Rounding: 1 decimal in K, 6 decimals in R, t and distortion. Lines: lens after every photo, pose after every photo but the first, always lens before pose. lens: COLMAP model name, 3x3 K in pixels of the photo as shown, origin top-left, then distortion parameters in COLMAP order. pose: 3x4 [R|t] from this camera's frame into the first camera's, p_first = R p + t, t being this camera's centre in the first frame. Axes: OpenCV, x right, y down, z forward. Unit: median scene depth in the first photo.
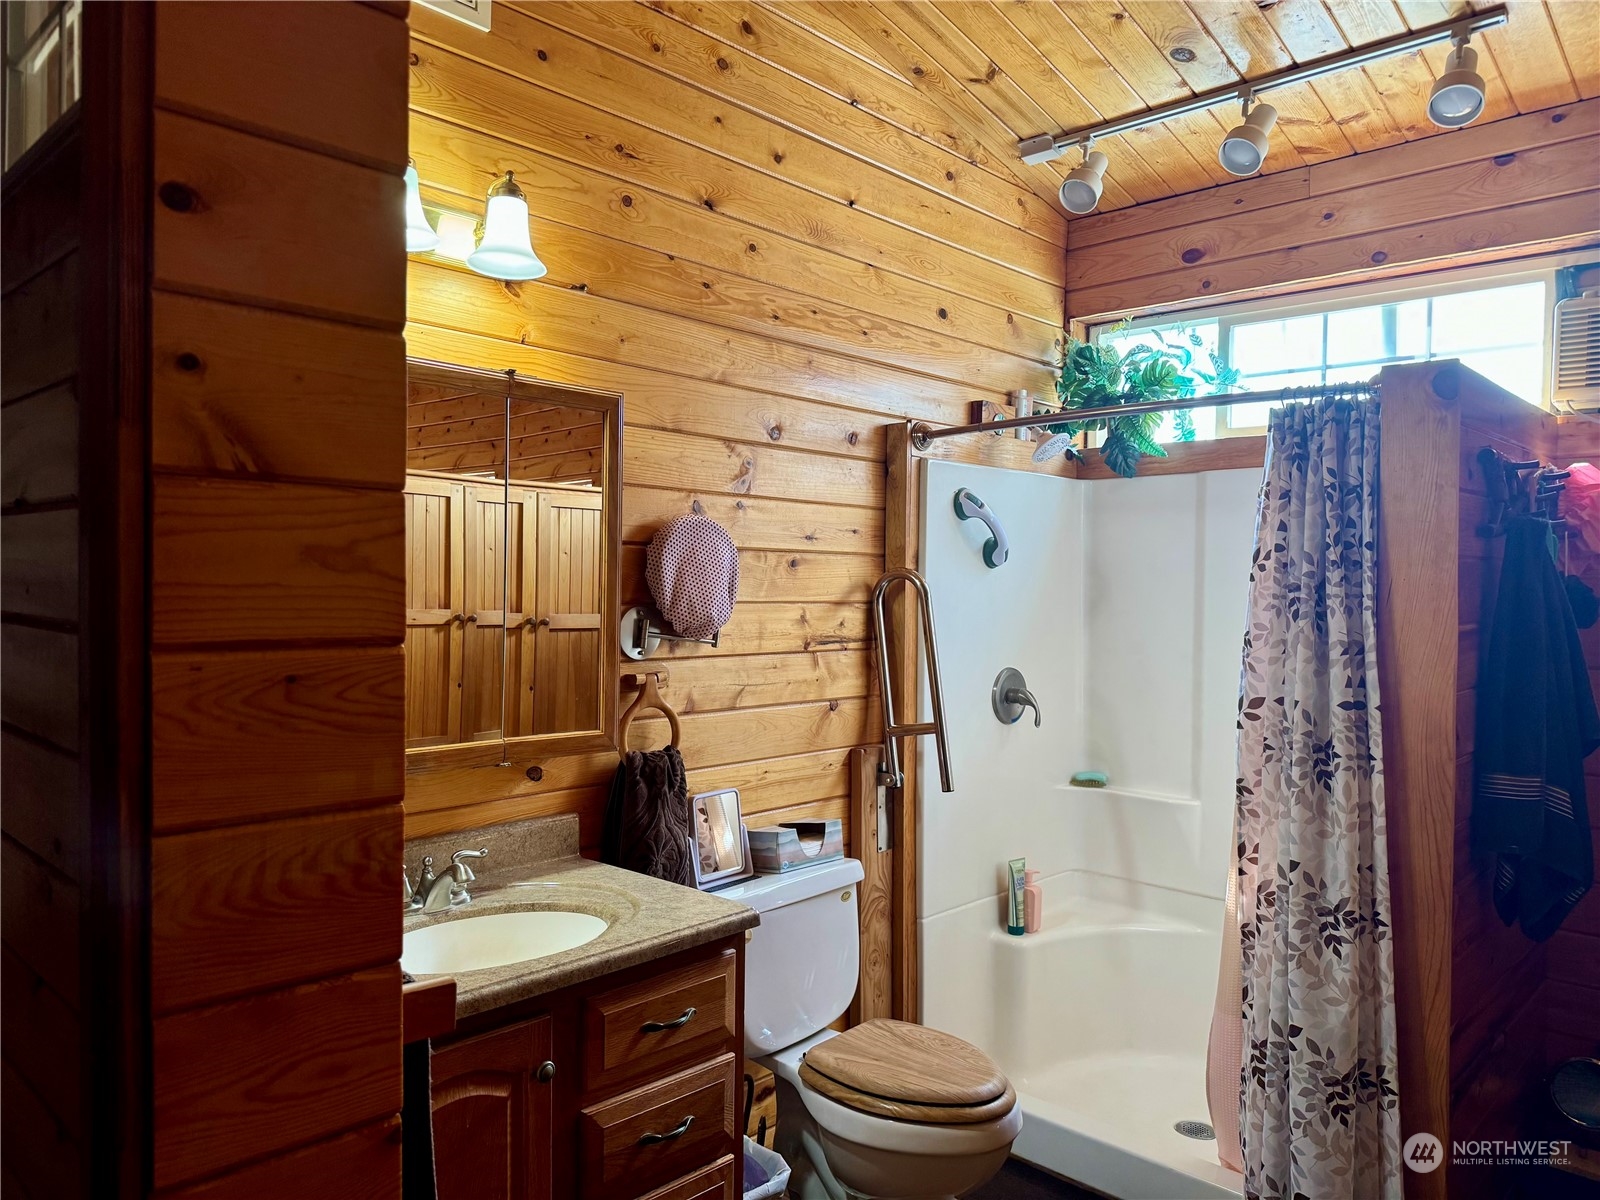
lens RADIAL K [[1121.4, 0, 801.2], [0, 1121.4, 607.9], [0, 0, 1]] dist [0.066549, -0.084219]
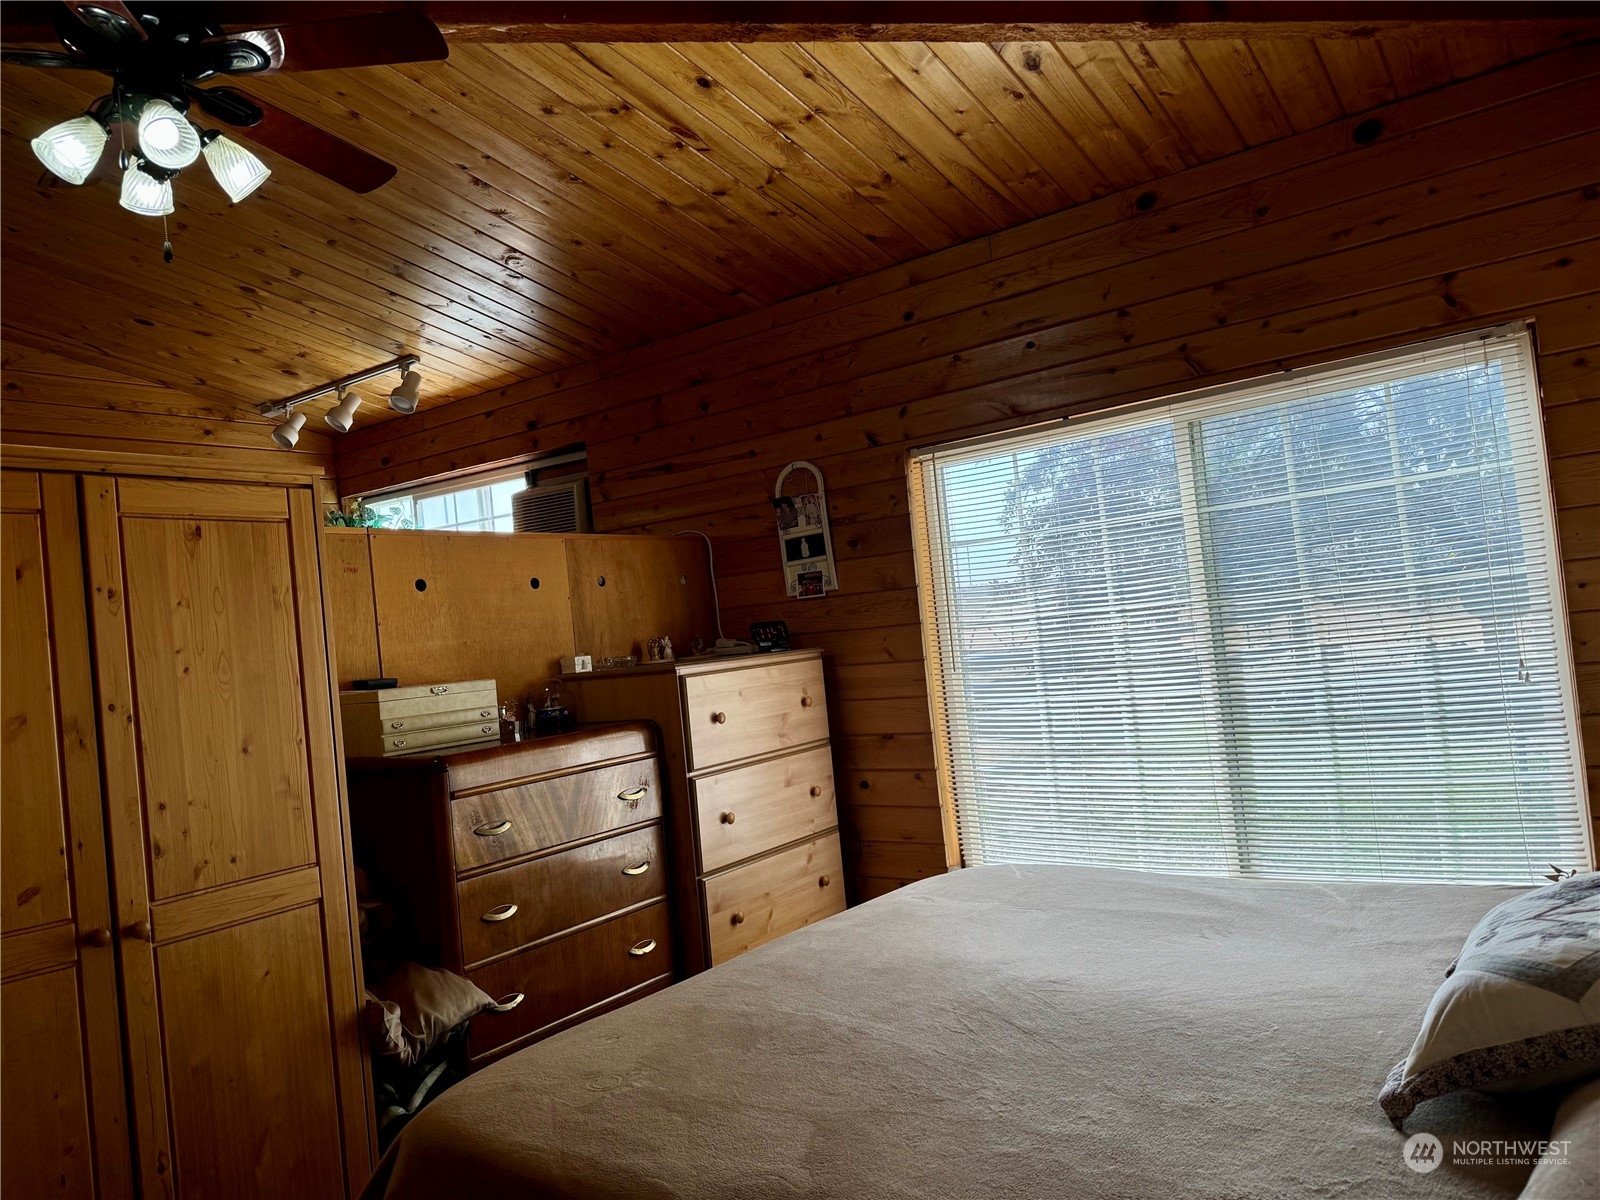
lens RADIAL K [[1121.4, 0, 801.2], [0, 1121.4, 607.9], [0, 0, 1]] dist [0.066549, -0.084219]
pose [[0.984684, -0.105247, 0.139002, 0.727035], [0.111419, 0.993071, -0.037372, 0.035467], [-0.134105, 0.052287, 0.989587, -0.753592]]
